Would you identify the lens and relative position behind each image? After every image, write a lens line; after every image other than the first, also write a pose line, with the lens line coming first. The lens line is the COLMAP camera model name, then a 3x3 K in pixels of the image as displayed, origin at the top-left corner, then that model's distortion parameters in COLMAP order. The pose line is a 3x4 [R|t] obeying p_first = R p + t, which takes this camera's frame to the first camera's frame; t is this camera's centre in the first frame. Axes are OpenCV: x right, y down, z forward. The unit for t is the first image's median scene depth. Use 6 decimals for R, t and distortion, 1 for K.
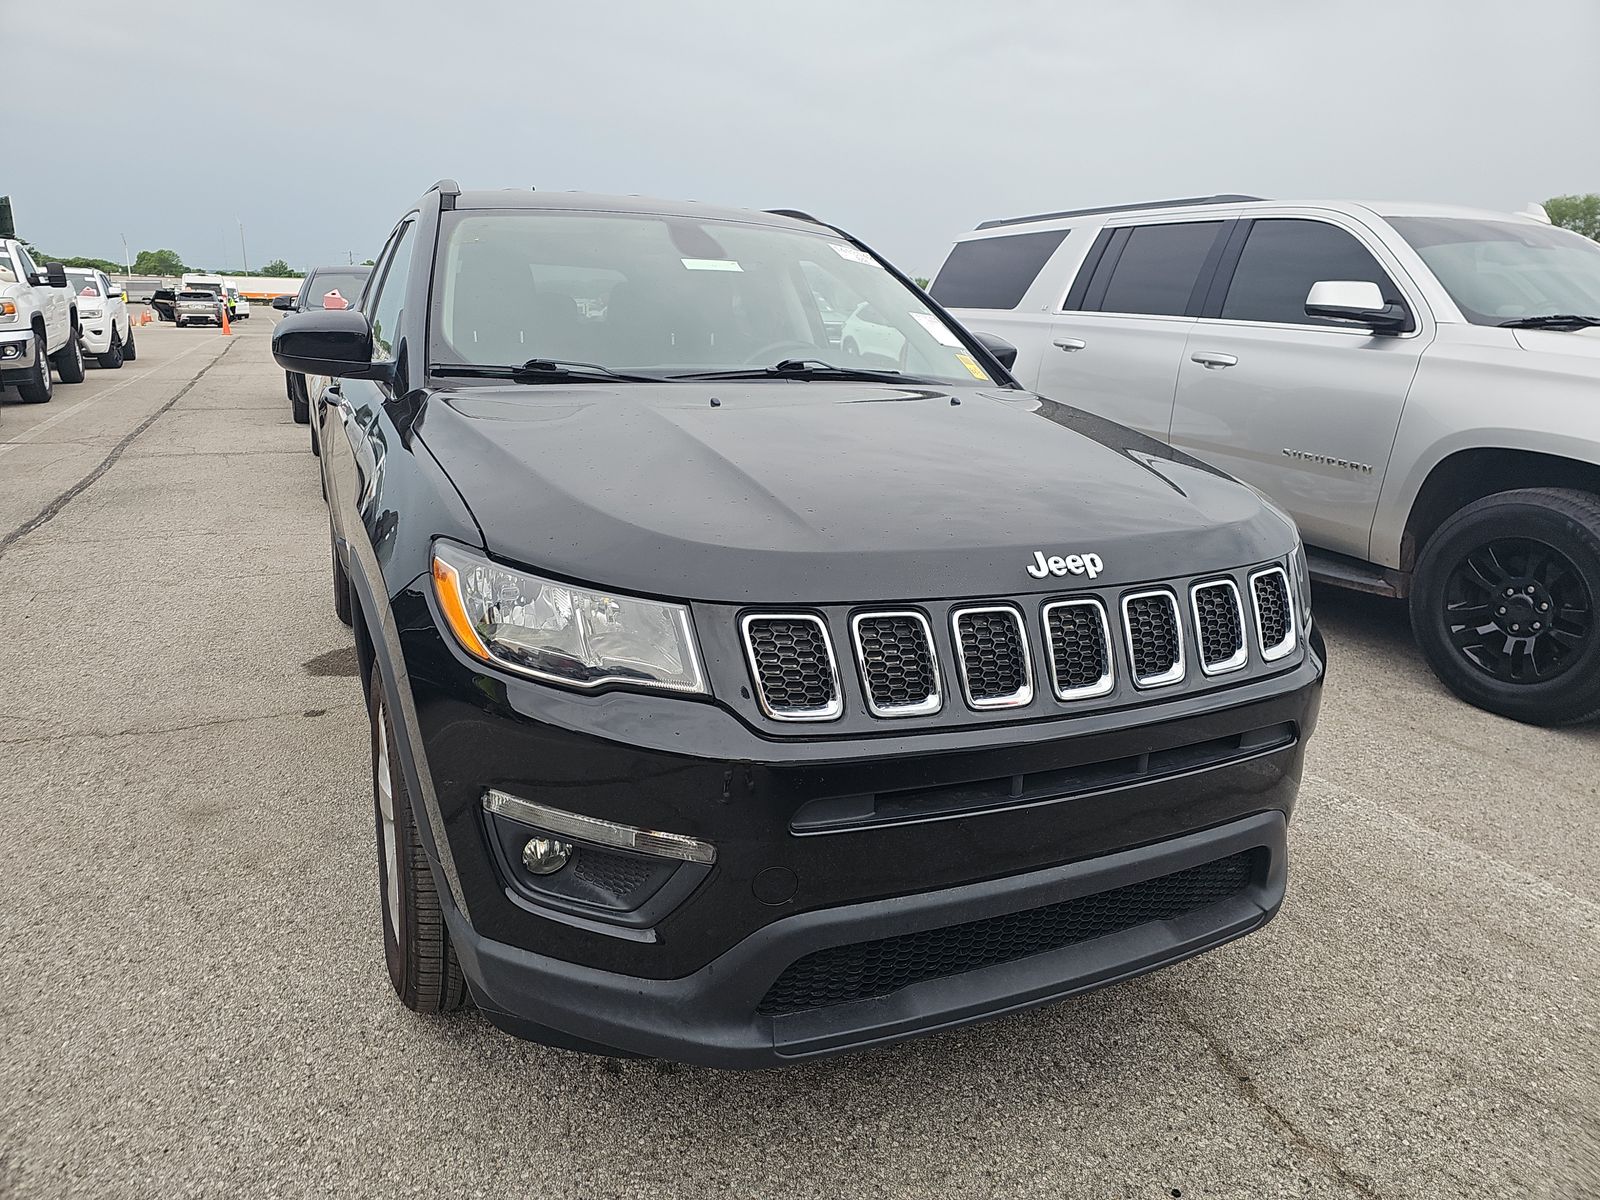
lens RADIAL K [[1049.6, 0, 793.4], [0, 1049.6, 600.2], [0, 0, 1]] dist [0.065176, -0.059908]
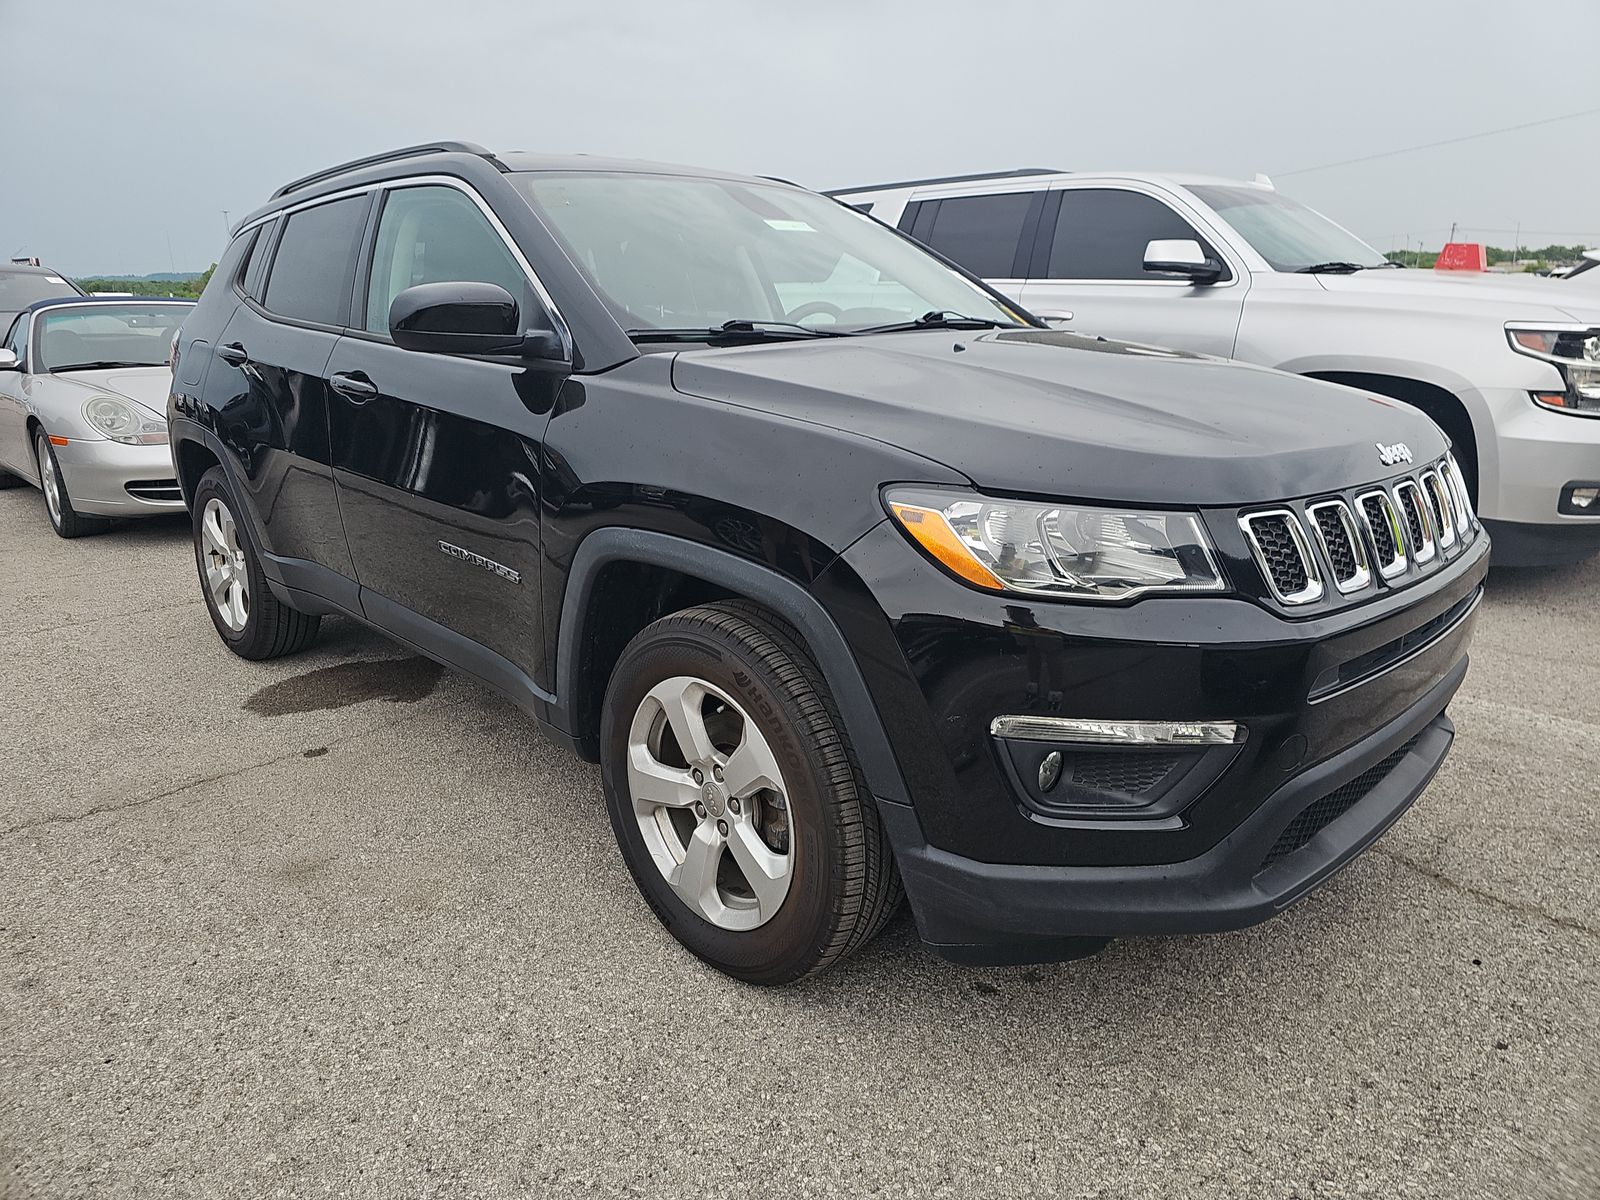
lens RADIAL K [[1049.6, 0, 793.4], [0, 1049.6, 600.2], [0, 0, 1]] dist [0.065176, -0.059908]
pose [[0.941696, -0.128721, 0.310869, -0.361699], [0.125479, 0.991628, 0.030496, 0.004321], [-0.312192, 0.010290, 0.949963, 0.039679]]
